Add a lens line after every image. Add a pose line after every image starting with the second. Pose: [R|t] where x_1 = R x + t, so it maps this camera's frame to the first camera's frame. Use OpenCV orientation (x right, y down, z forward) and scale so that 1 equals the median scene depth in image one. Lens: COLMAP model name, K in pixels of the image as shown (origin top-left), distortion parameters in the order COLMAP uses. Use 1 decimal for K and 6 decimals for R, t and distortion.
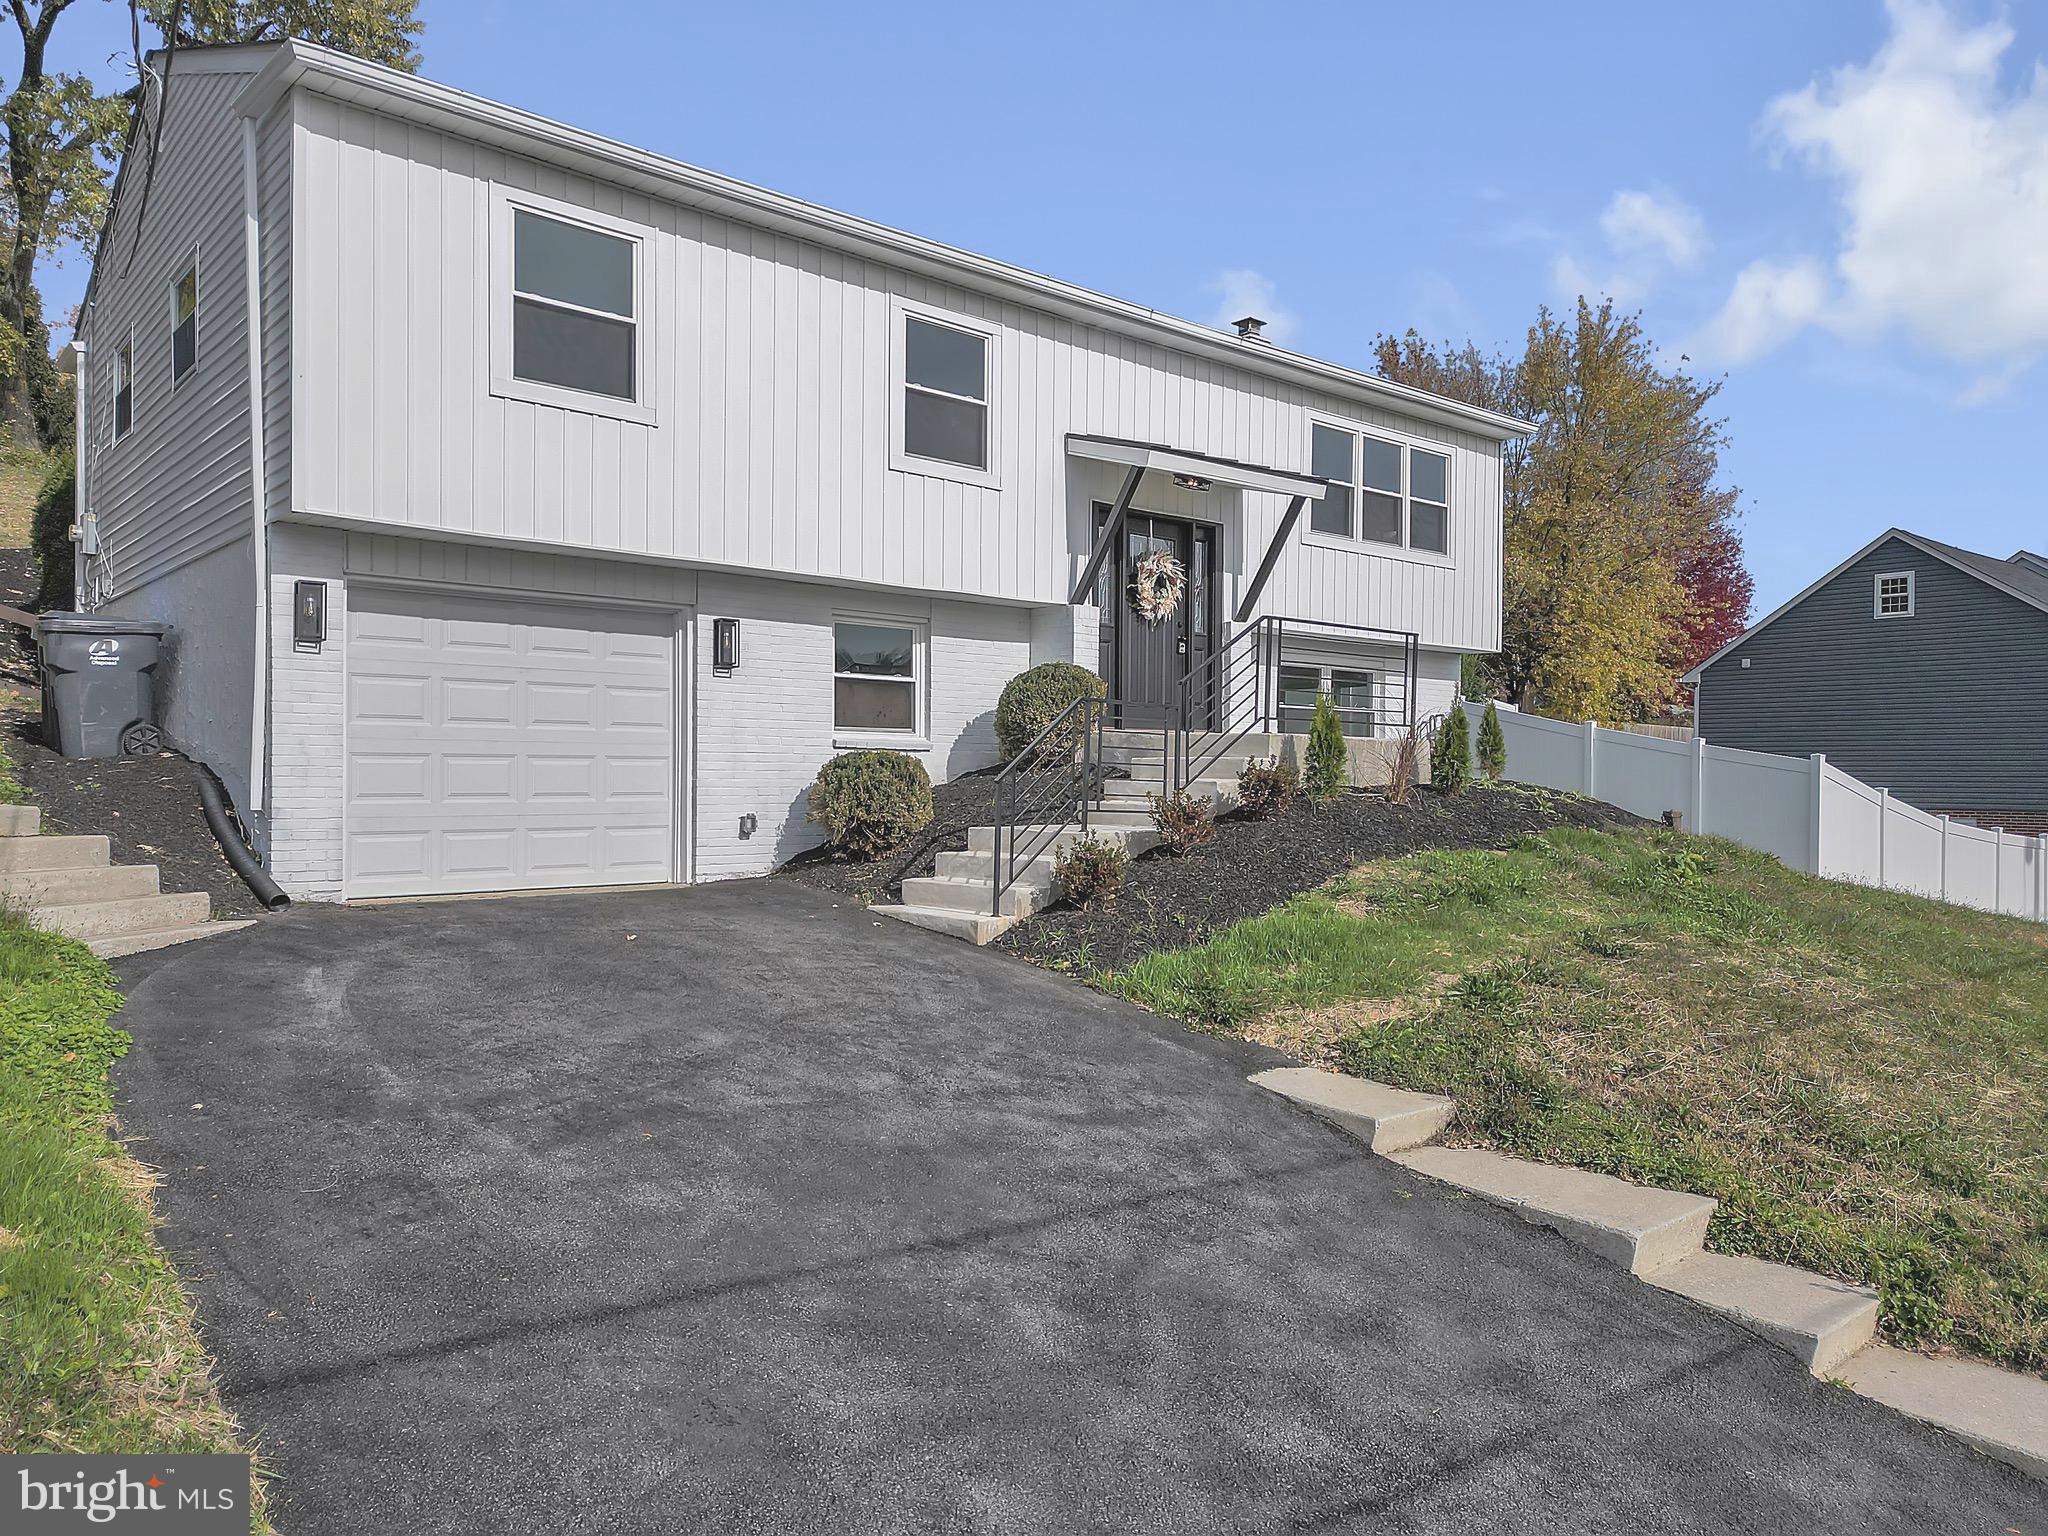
lens RADIAL K [[1447.0, 0, 1024.2], [0, 1447.0, 797.7], [0, 0, 1]] dist [0.040770, -0.012139]
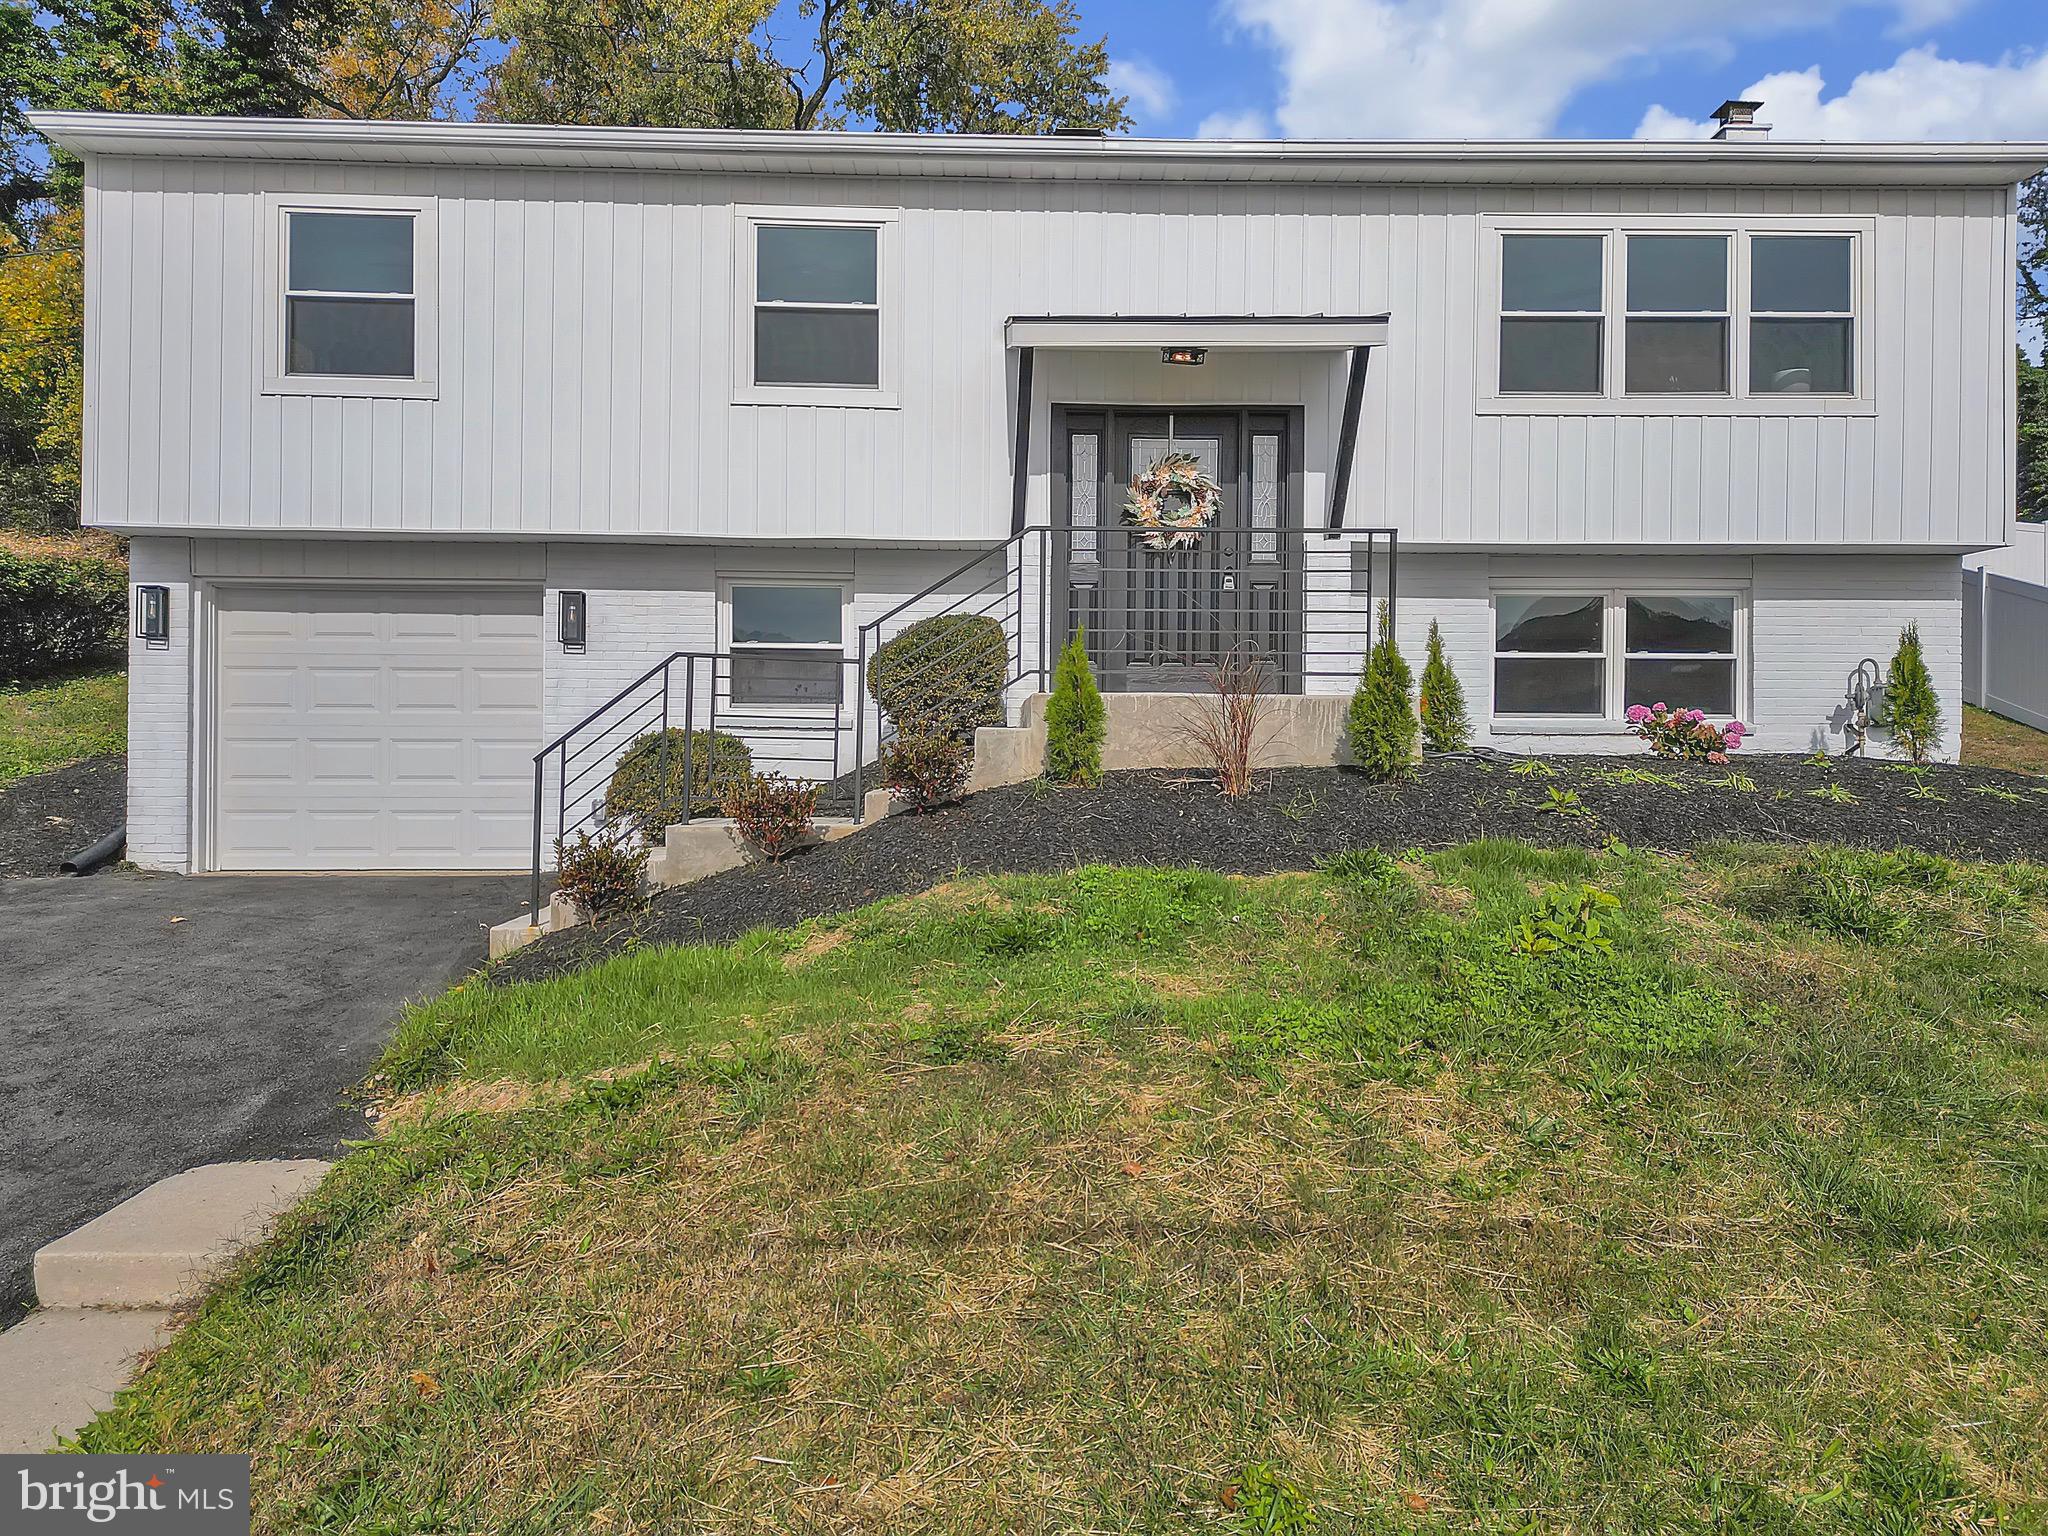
lens RADIAL K [[1447.0, 0, 1005.5], [0, 1447.0, 766.5], [0, 0, 1]] dist [0.040770, -0.012139]
pose [[0.773561, -0.005990, -0.633694, 0.551893], [-0.008534, 0.999766, -0.019867, 0.005874], [0.633664, 0.020776, 0.773329, 0.410607]]
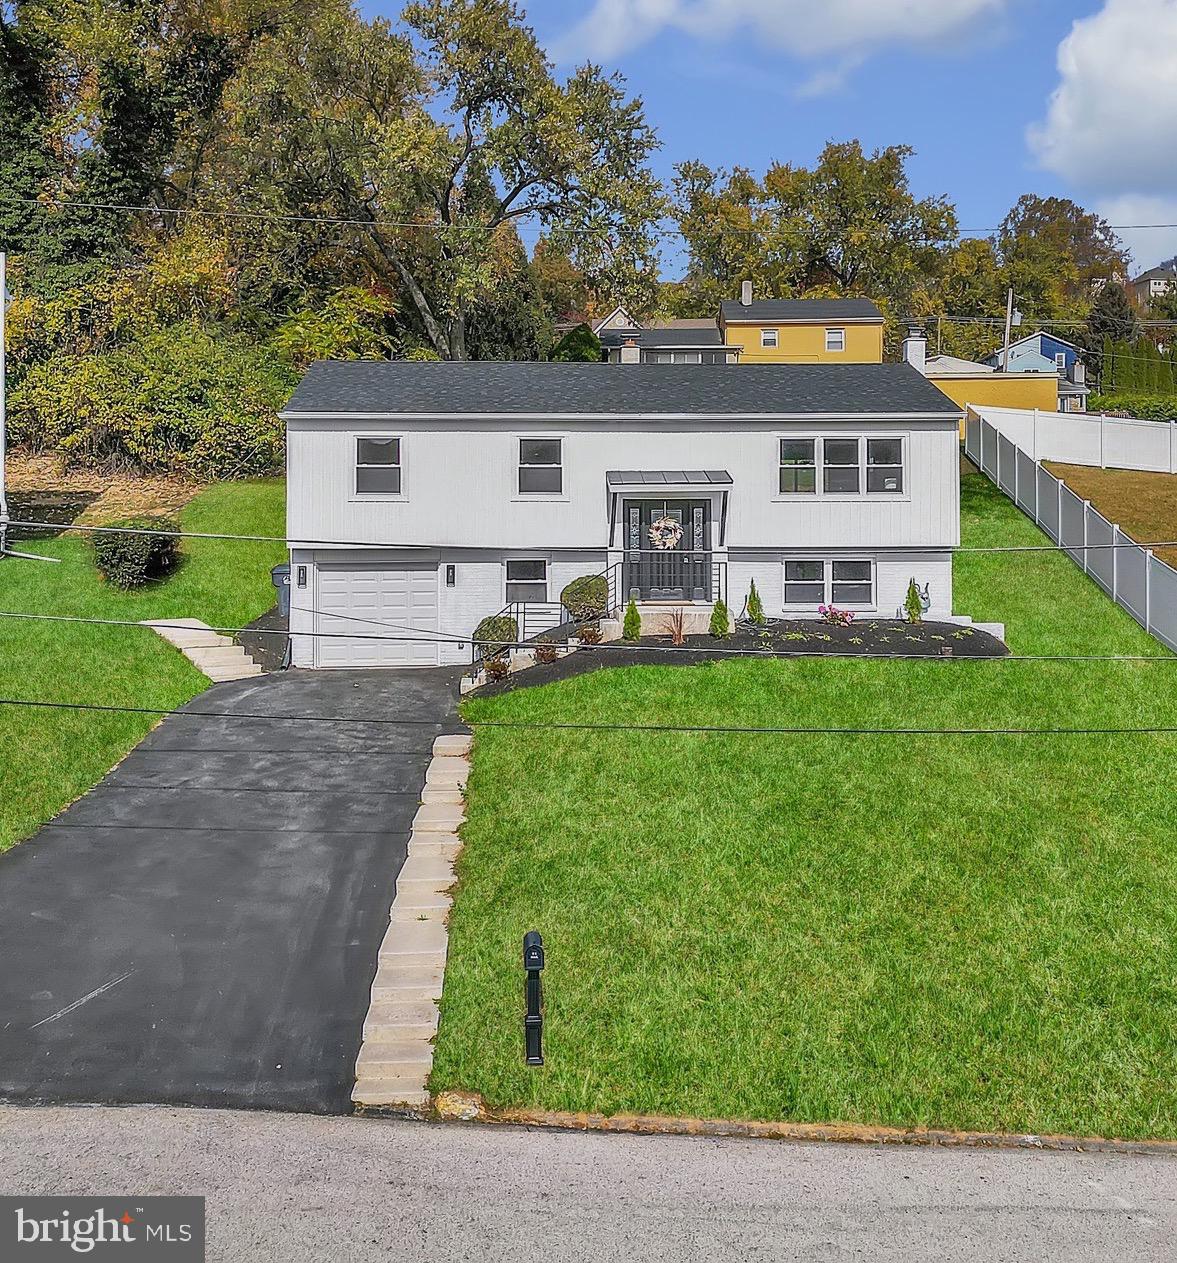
lens RADIAL K [[1440.3, 0, 621.7], [0, 1440.3, 556.0], [0, 0, 1]] dist [0.100474, 0.000000]
pose [[0.798393, -0.005917, -0.602108, 1.455500], [0.001864, 0.999971, -0.007355, -0.108758], [0.602134, 0.004750, 0.798381, -0.805193]]
